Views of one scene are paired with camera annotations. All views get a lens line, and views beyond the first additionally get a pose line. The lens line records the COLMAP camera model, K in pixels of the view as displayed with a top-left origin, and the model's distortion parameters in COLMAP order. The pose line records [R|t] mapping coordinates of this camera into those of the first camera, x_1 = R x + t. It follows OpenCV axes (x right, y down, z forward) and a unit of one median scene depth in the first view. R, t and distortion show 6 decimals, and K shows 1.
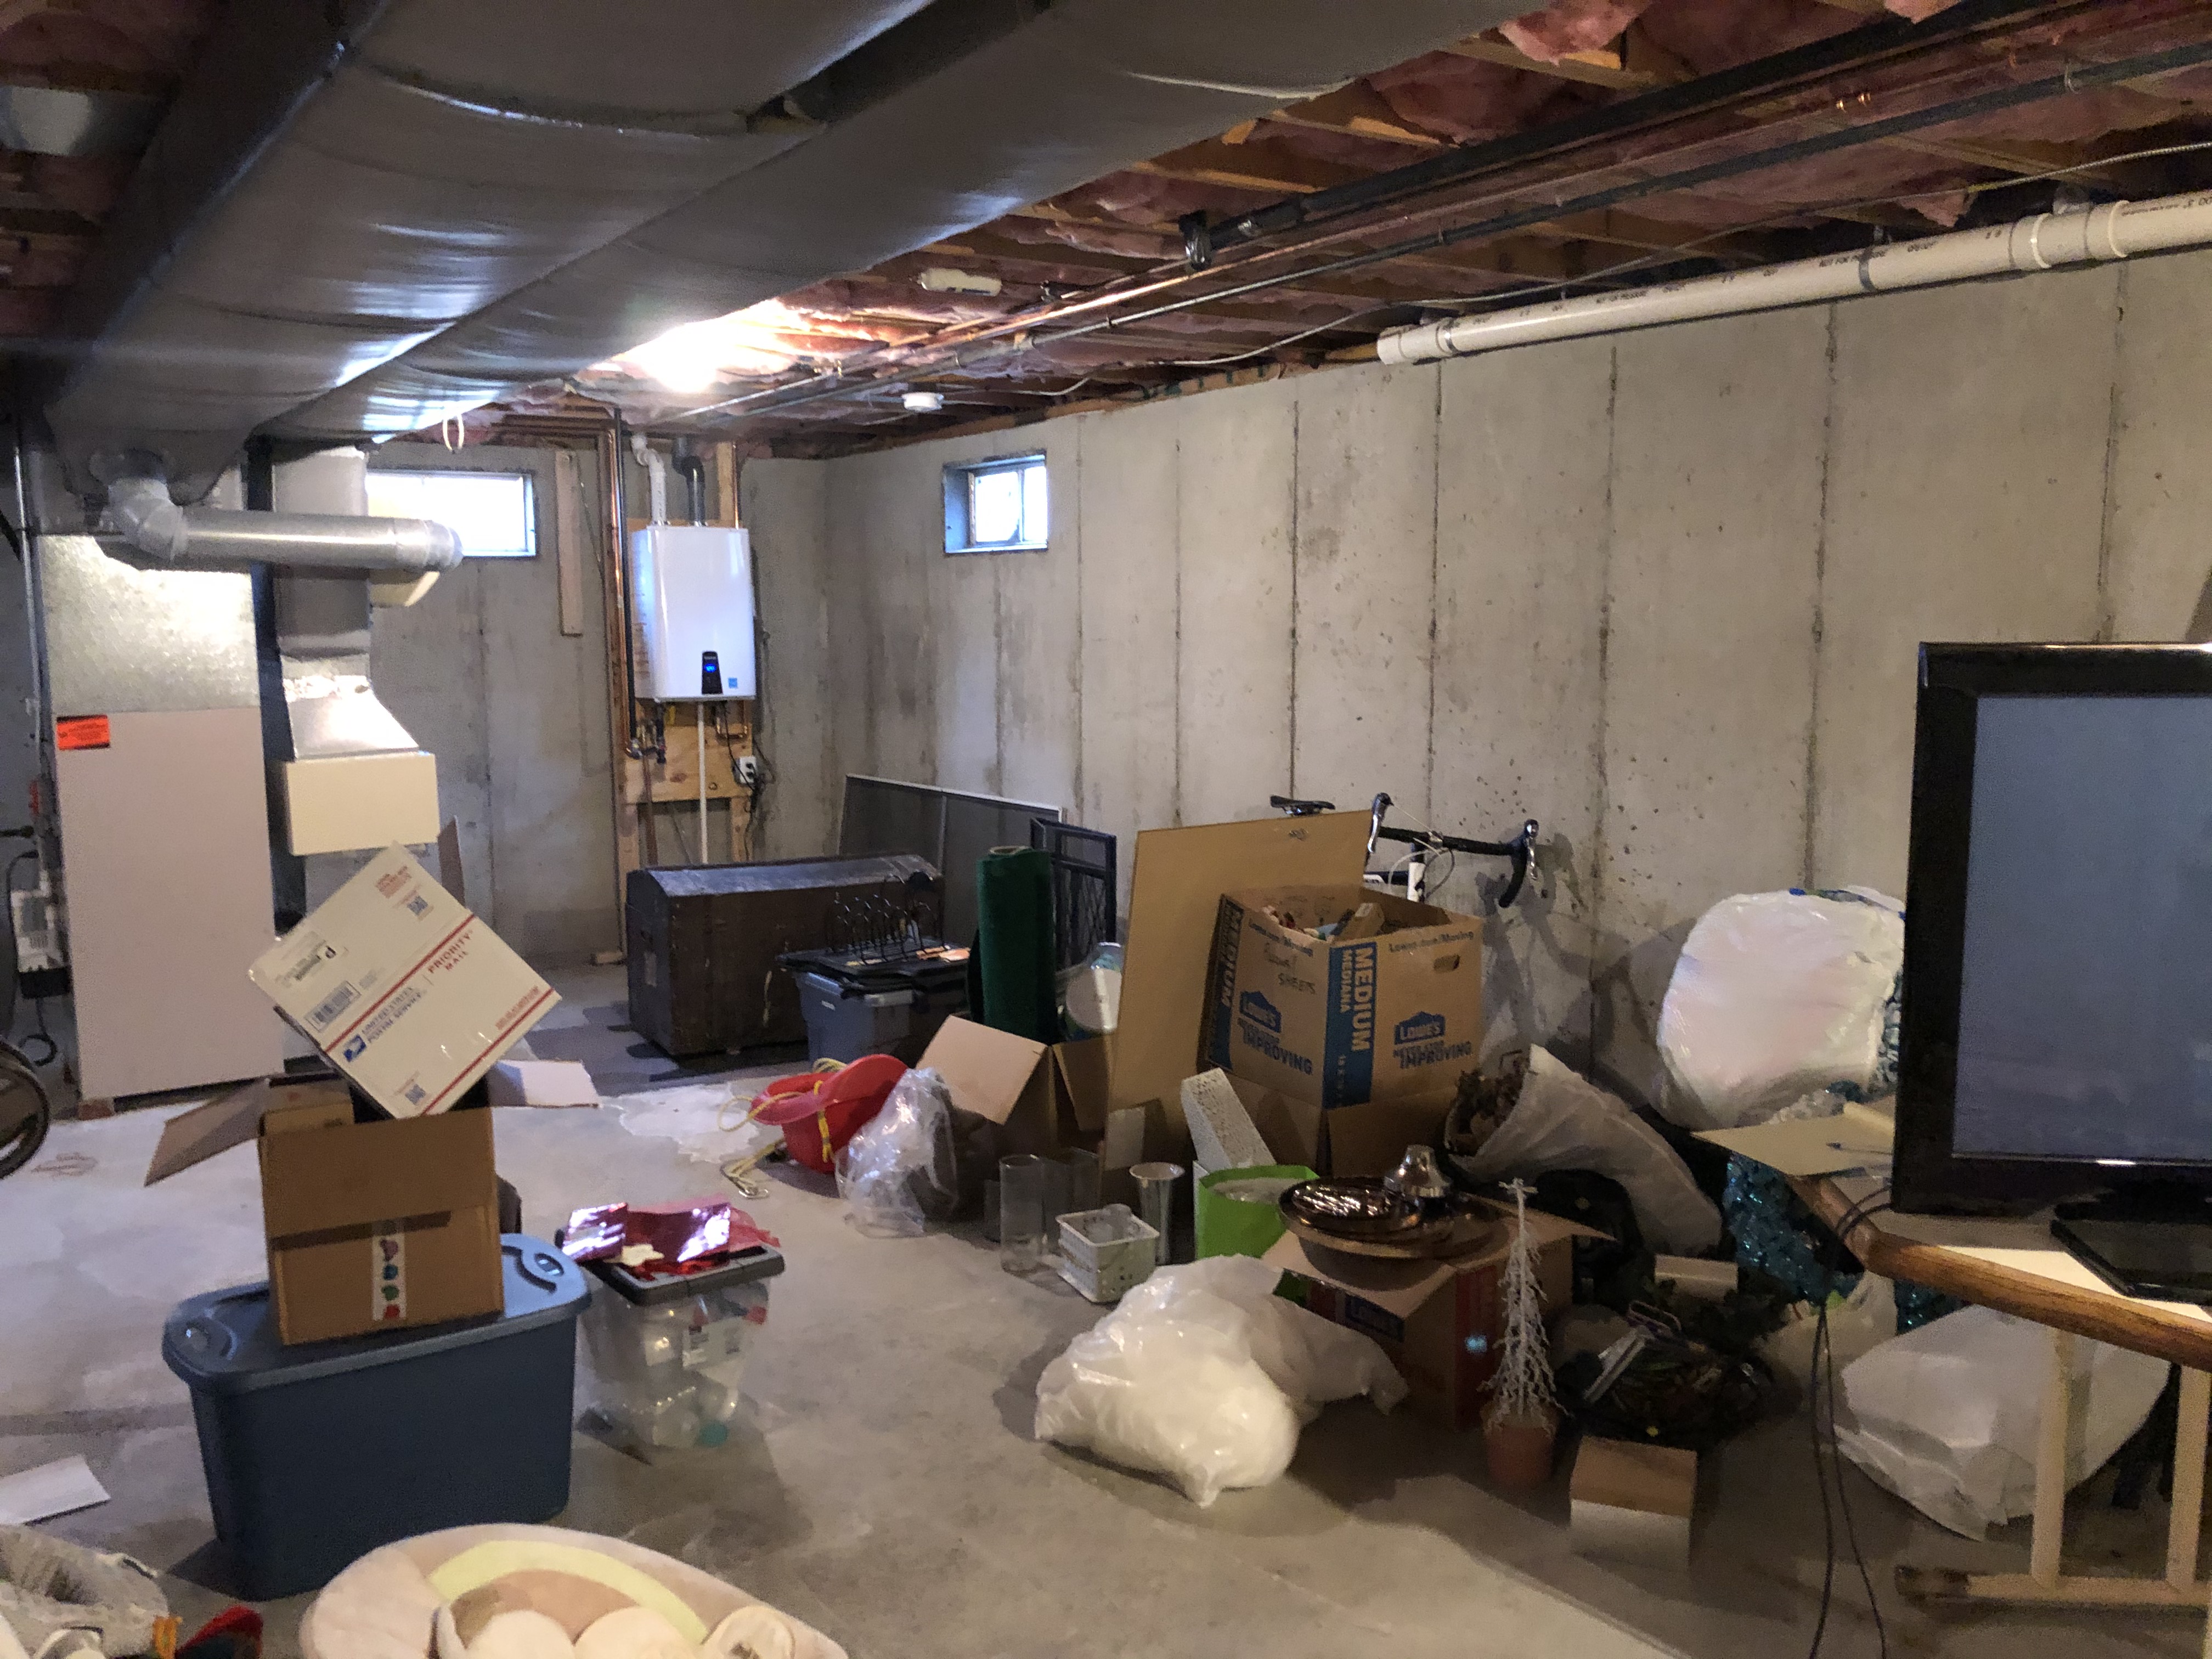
lens RADIAL K [[1796.2, 0, 1101.2], [0, 1796.2, 828.9], [0, 0, 1]] dist [0.035077, -0.055284]
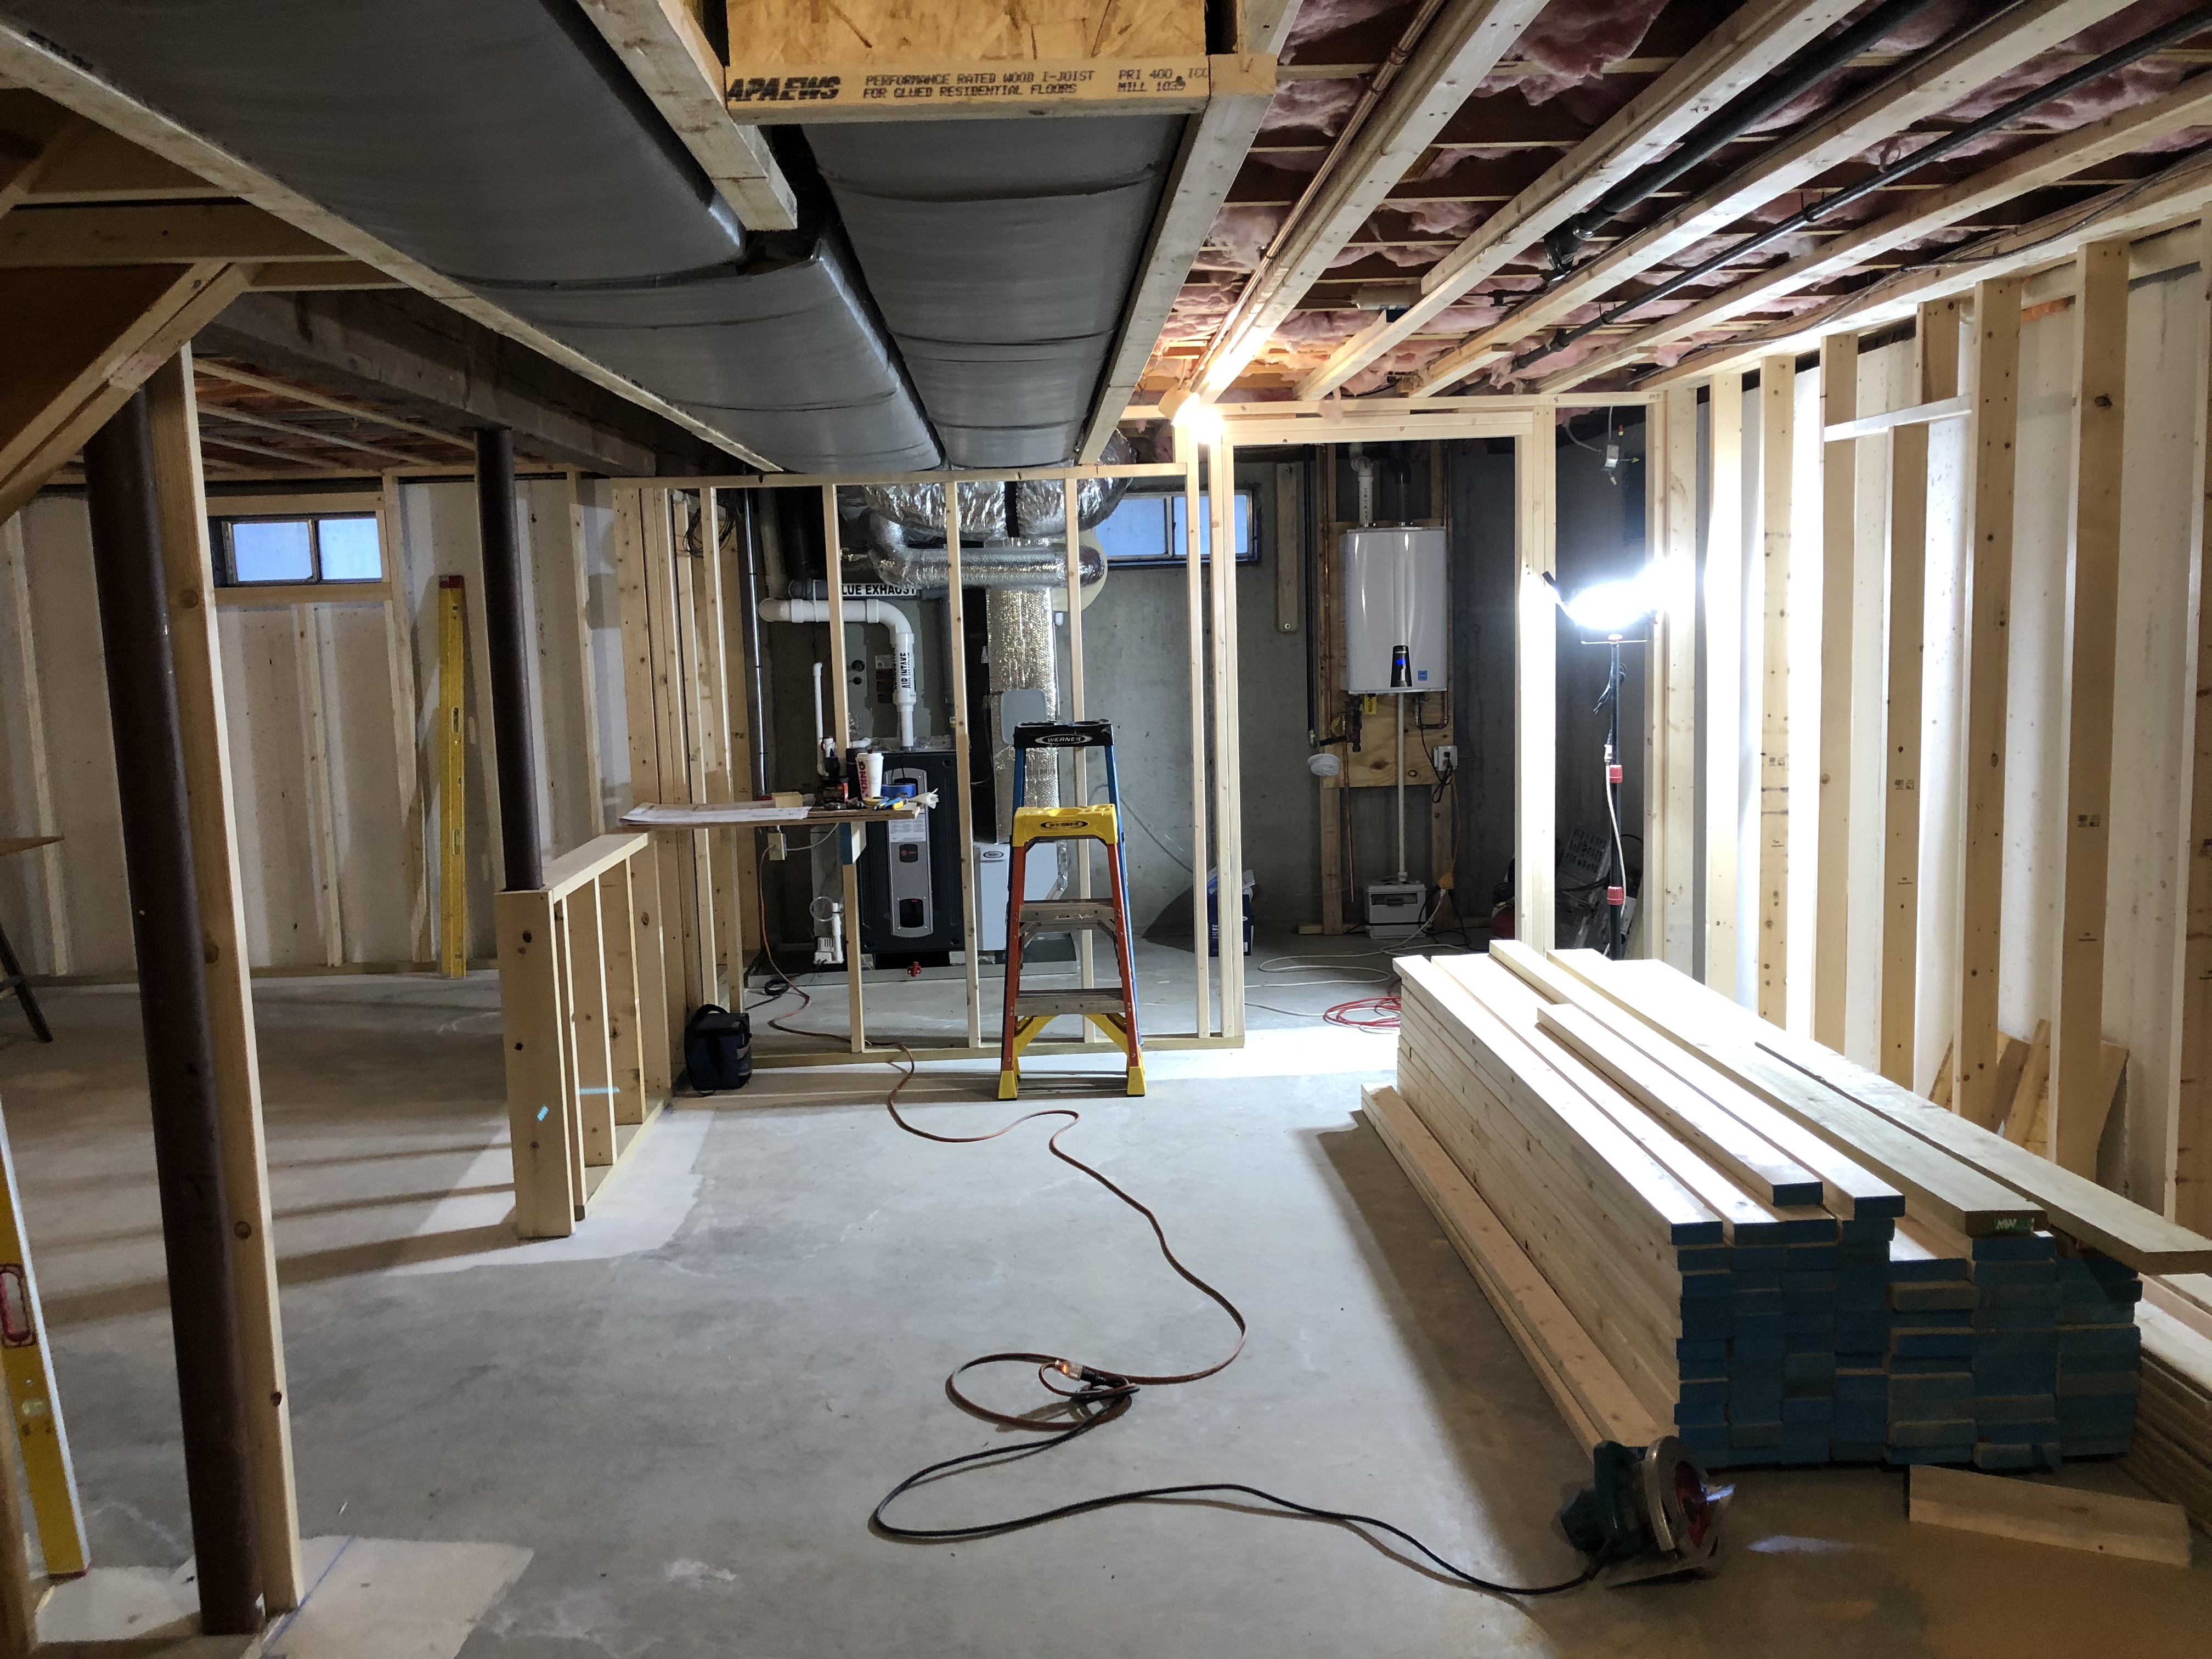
lens RADIAL K [[1796.2, 0, 1101.2], [0, 1796.2, 828.9], [0, 0, 1]] dist [0.035077, -0.055284]
pose [[0.860928, 0.039208, -0.507214, 0.167472], [-0.032107, 0.999226, 0.022742, -0.009941], [0.507713, -0.003294, 0.861520, 0.005117]]
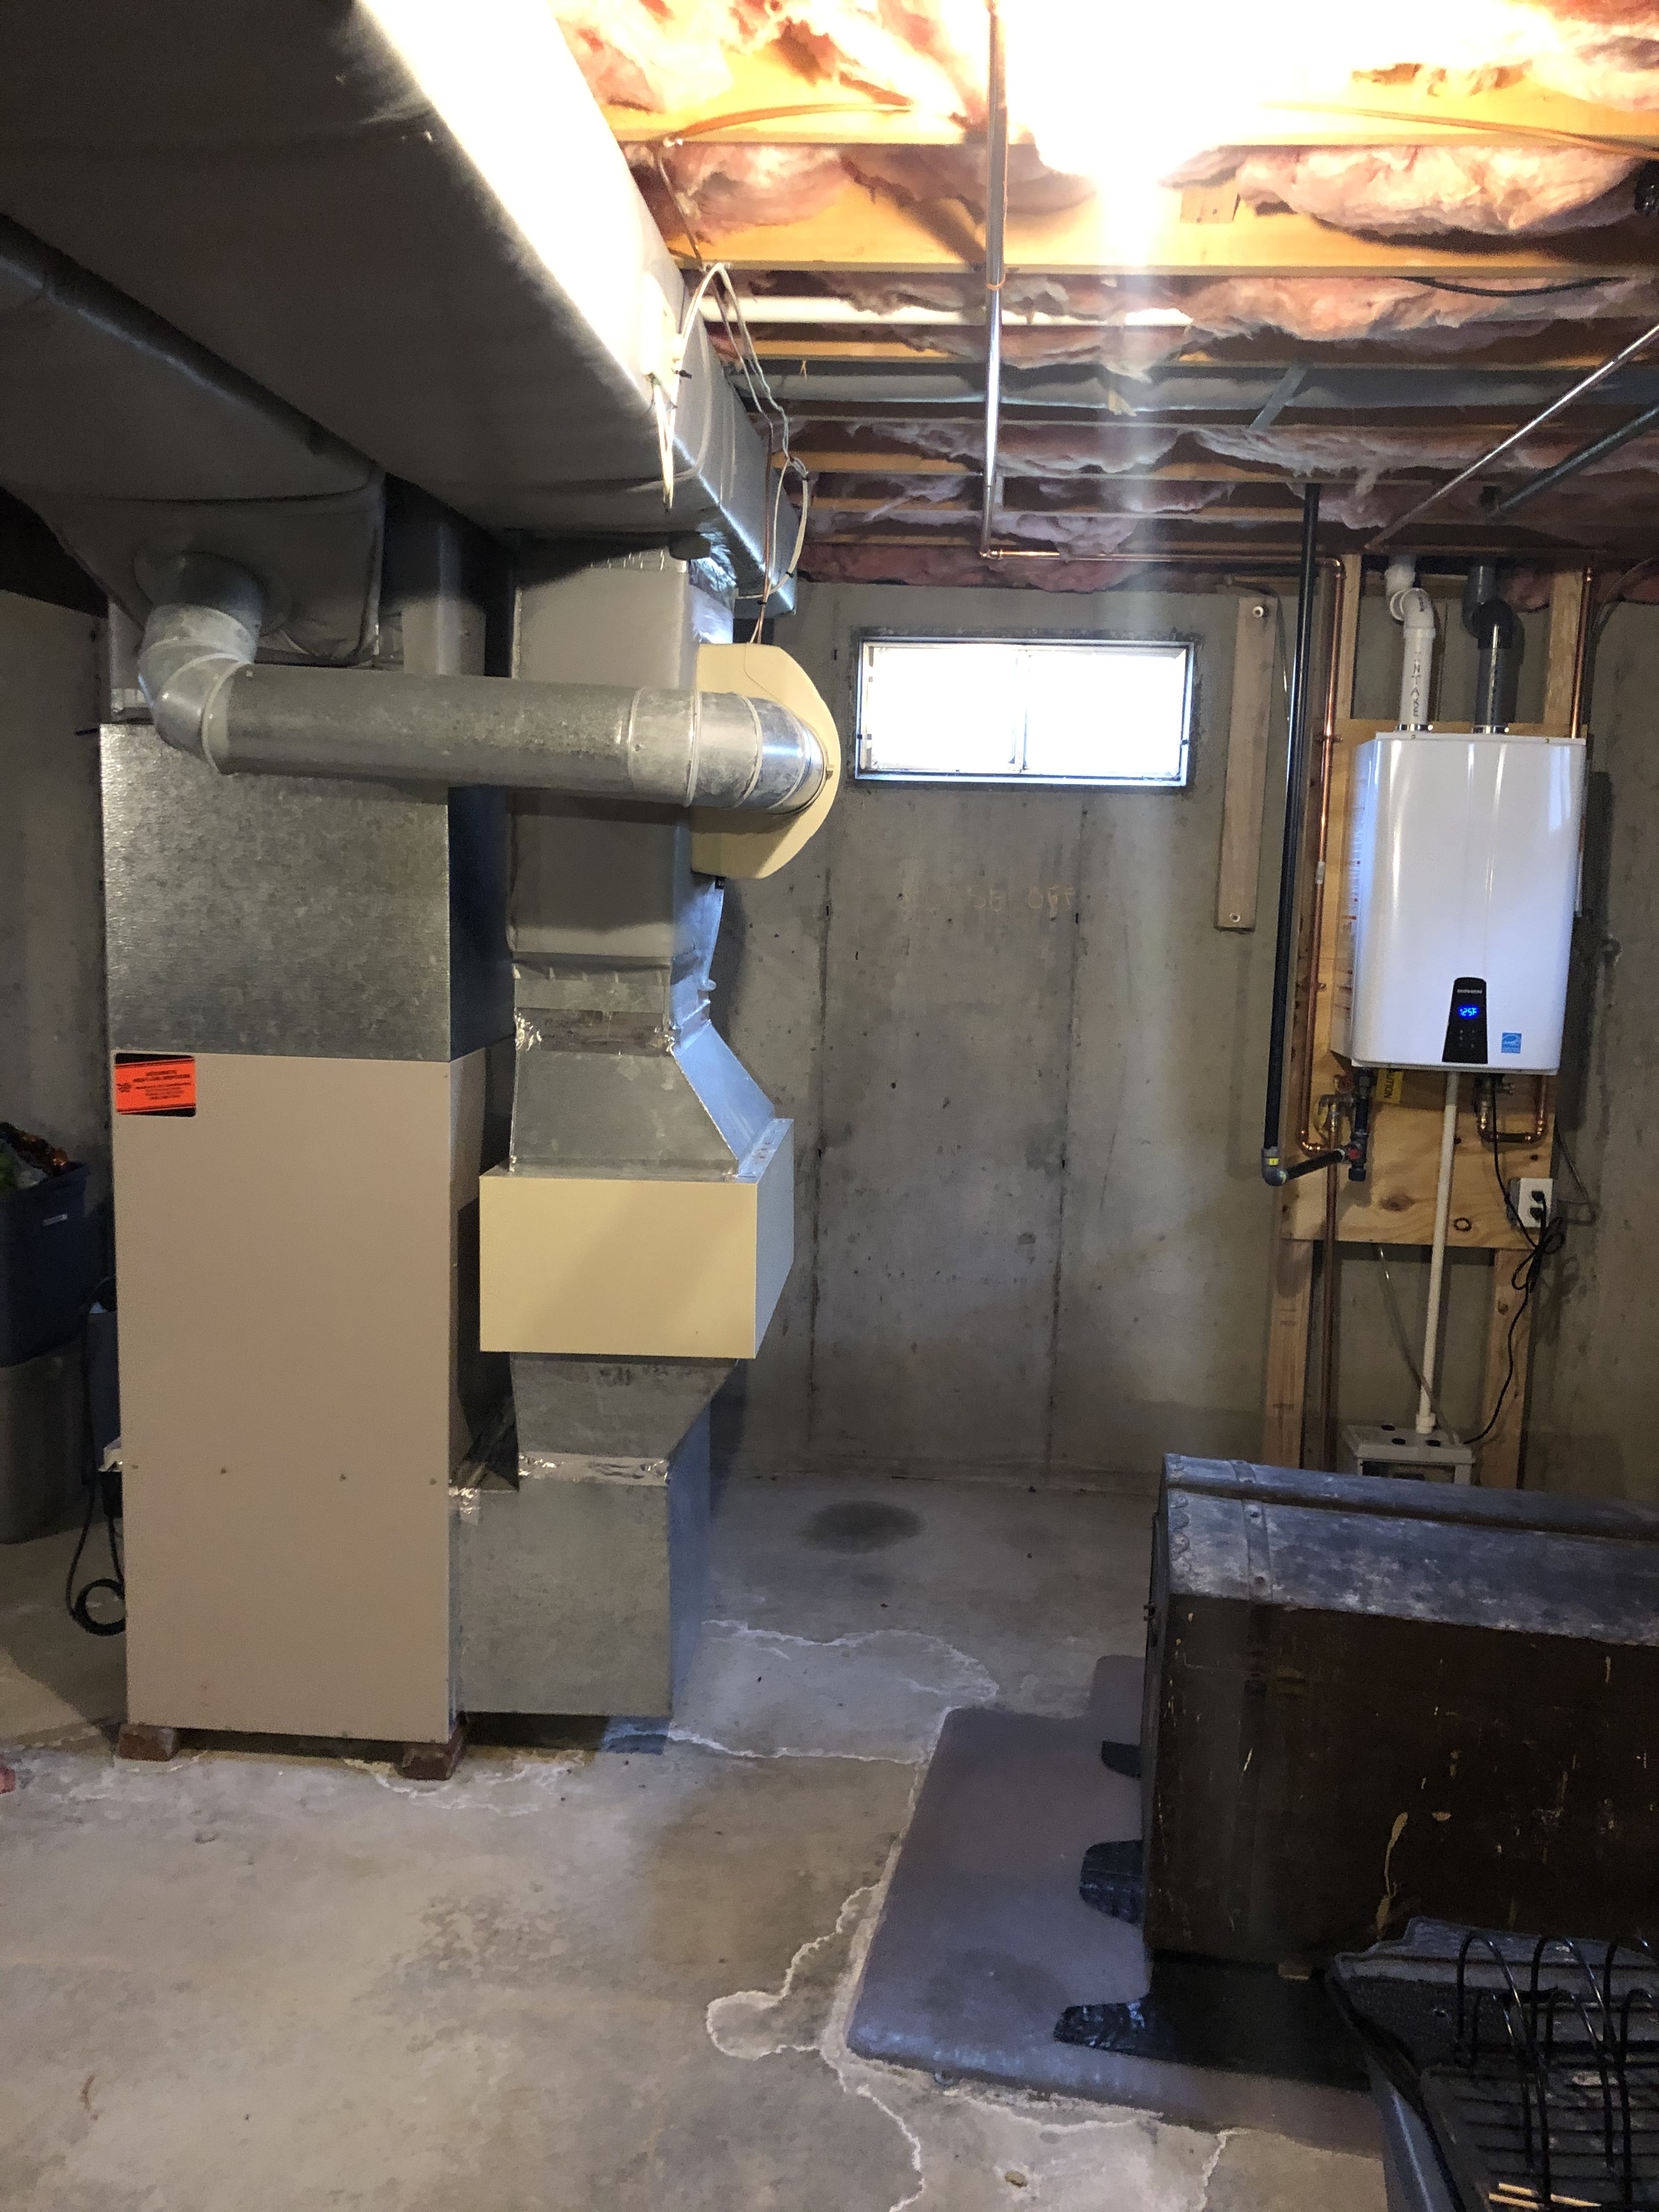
lens RADIAL K [[1859.3, 0, 830.2], [0, 1859.3, 1106.8], [0, 0, 1]] dist [0.029490, -0.010529]
pose [[0.800624, 0.119183, -0.587194, -0.046988], [-0.111415, 0.992538, 0.049543, -0.067772], [0.588717, 0.025757, 0.807929, 0.460459]]
